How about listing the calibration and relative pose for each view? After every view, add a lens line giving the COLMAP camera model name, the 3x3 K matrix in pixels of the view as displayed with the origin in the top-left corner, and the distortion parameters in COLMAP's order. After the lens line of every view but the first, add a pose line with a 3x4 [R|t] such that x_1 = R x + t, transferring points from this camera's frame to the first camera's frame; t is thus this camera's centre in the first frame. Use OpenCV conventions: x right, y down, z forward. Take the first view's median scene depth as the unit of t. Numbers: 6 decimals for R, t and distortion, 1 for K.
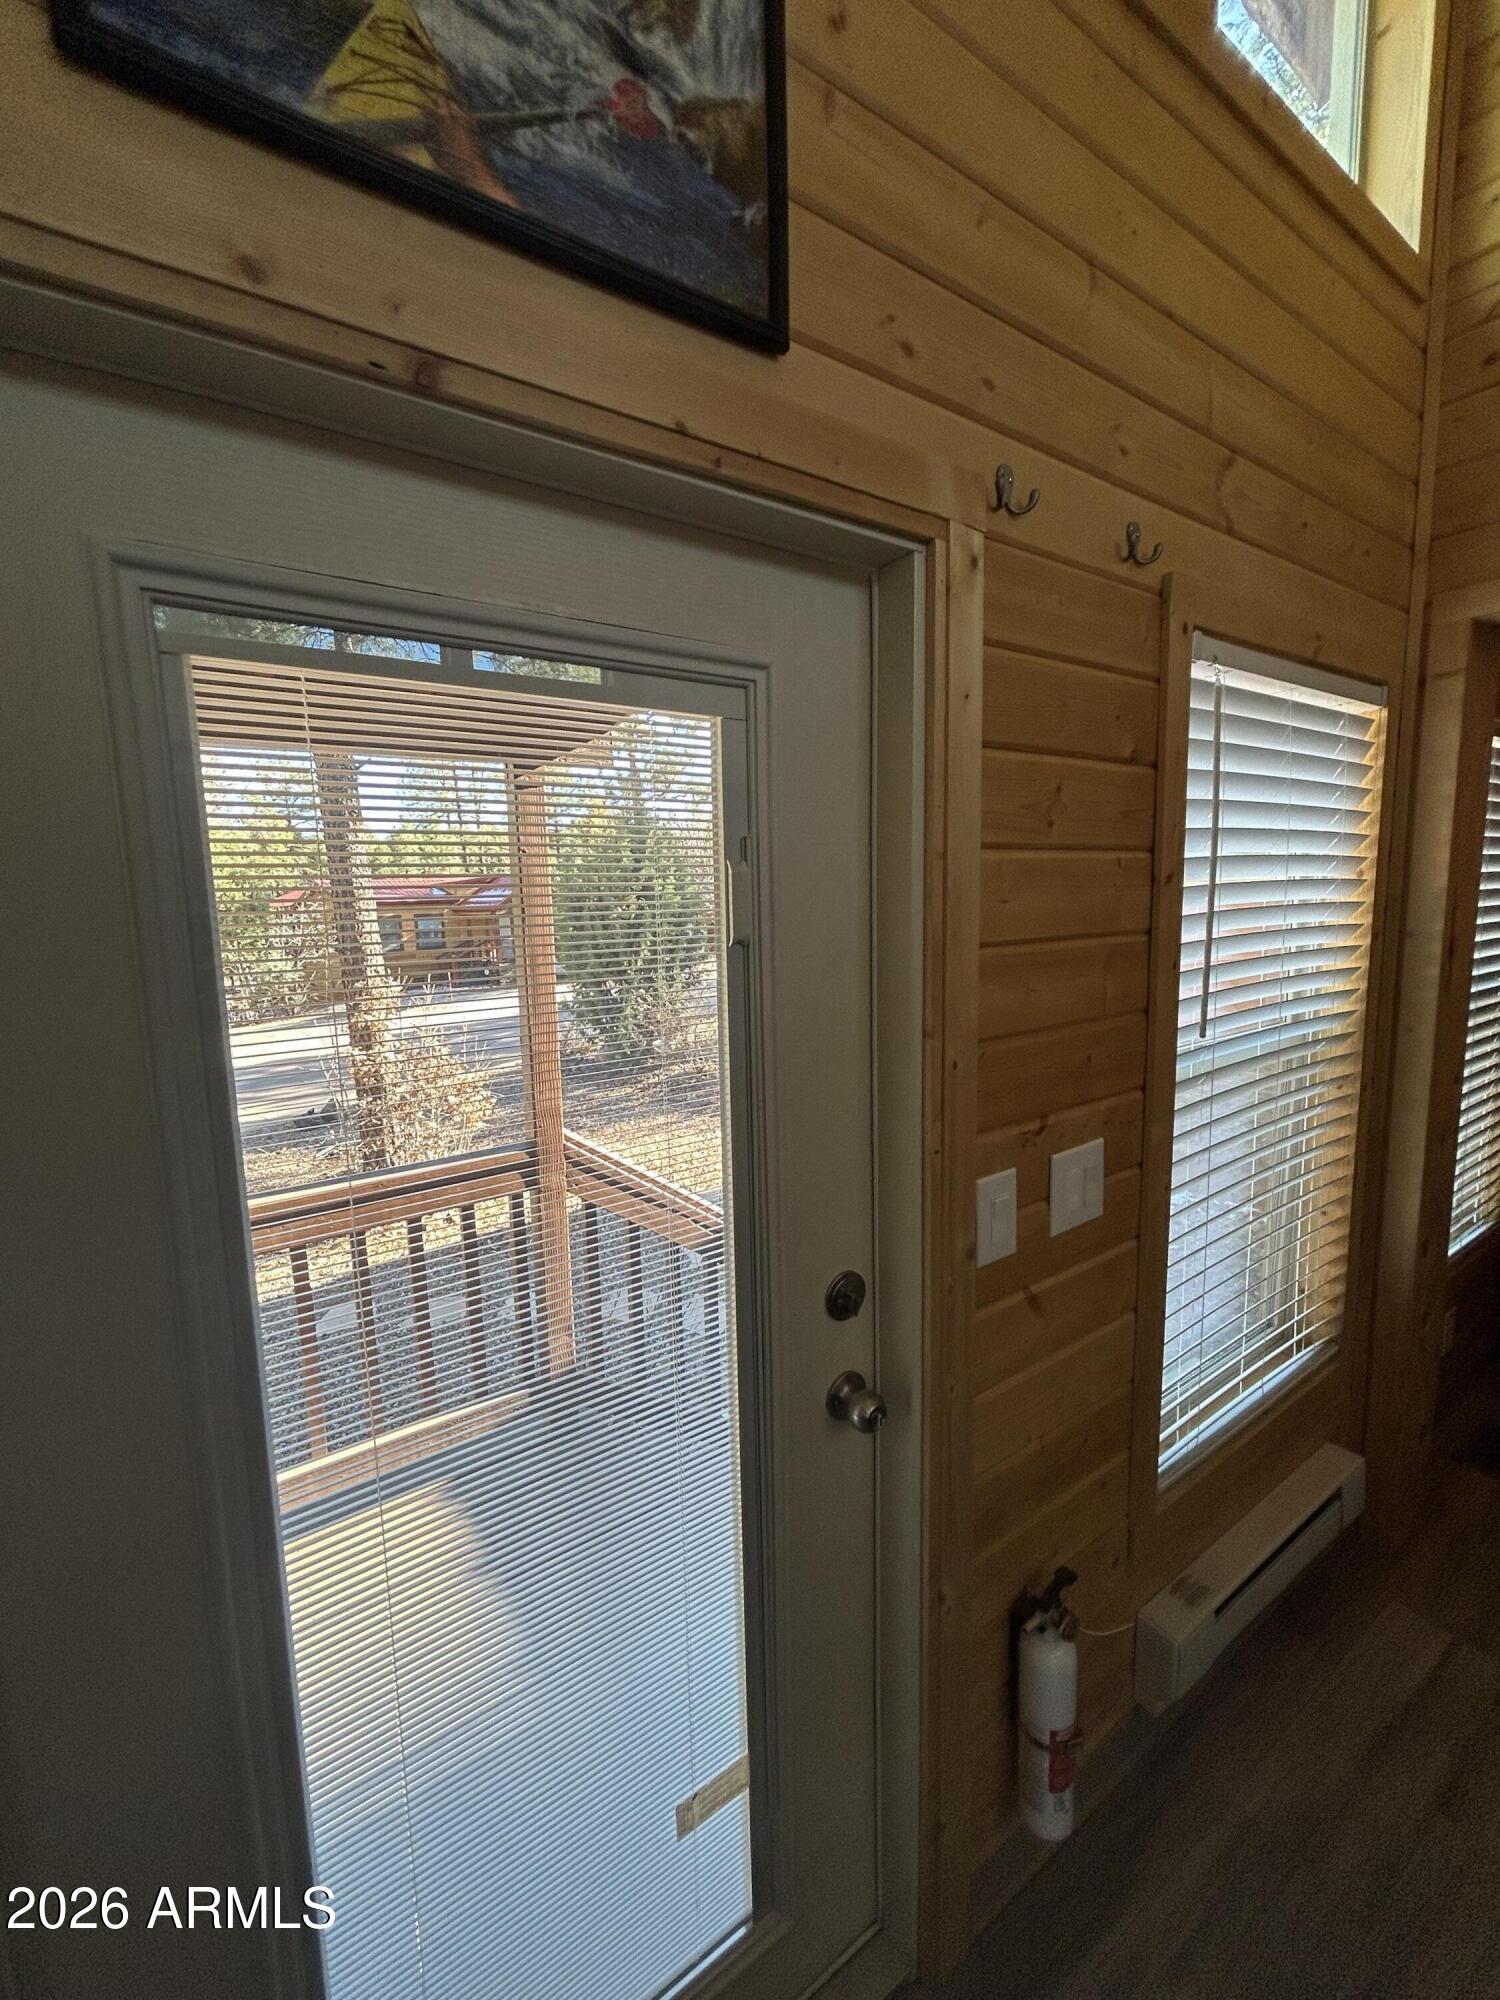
lens RADIAL K [[792.9, 0, 753.7], [0, 792.9, 992.7], [0, 0, 1]] dist [0.002802, 0.000153]
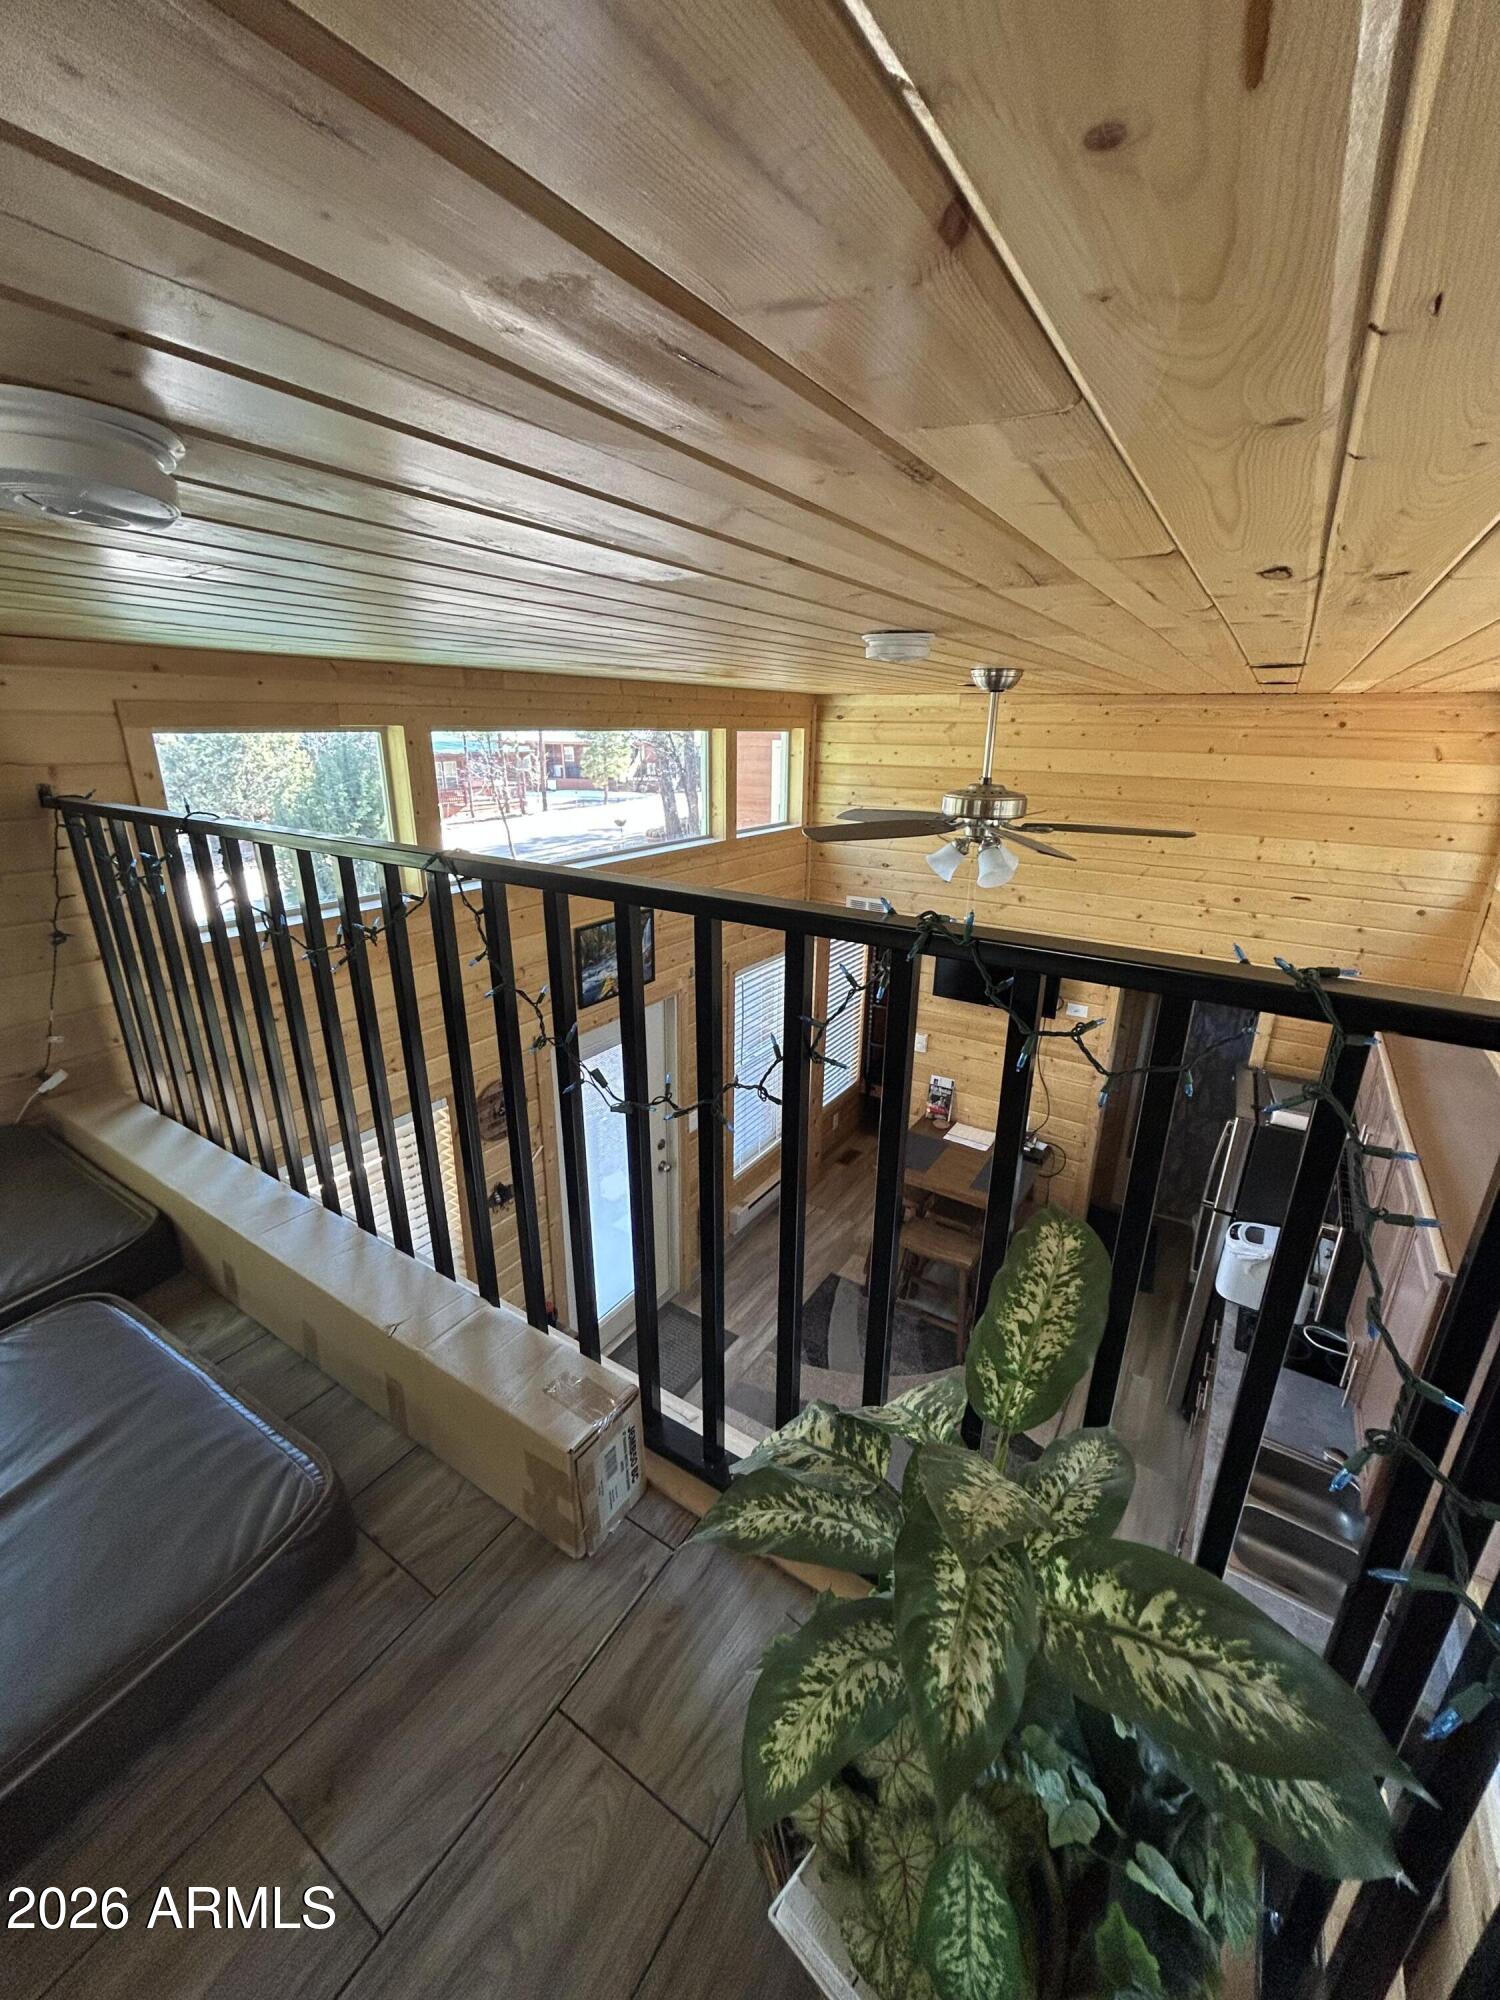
lens RADIAL K [[792.9, 0, 753.2], [0, 792.9, 989.6], [0, 0, 1]] dist [0.002802, 0.000153]
pose [[0.912650, -0.089901, 0.398733, -1.071646], [0.008437, 0.979448, 0.201521, -1.311808], [-0.408655, -0.180554, 0.894651, -2.915115]]
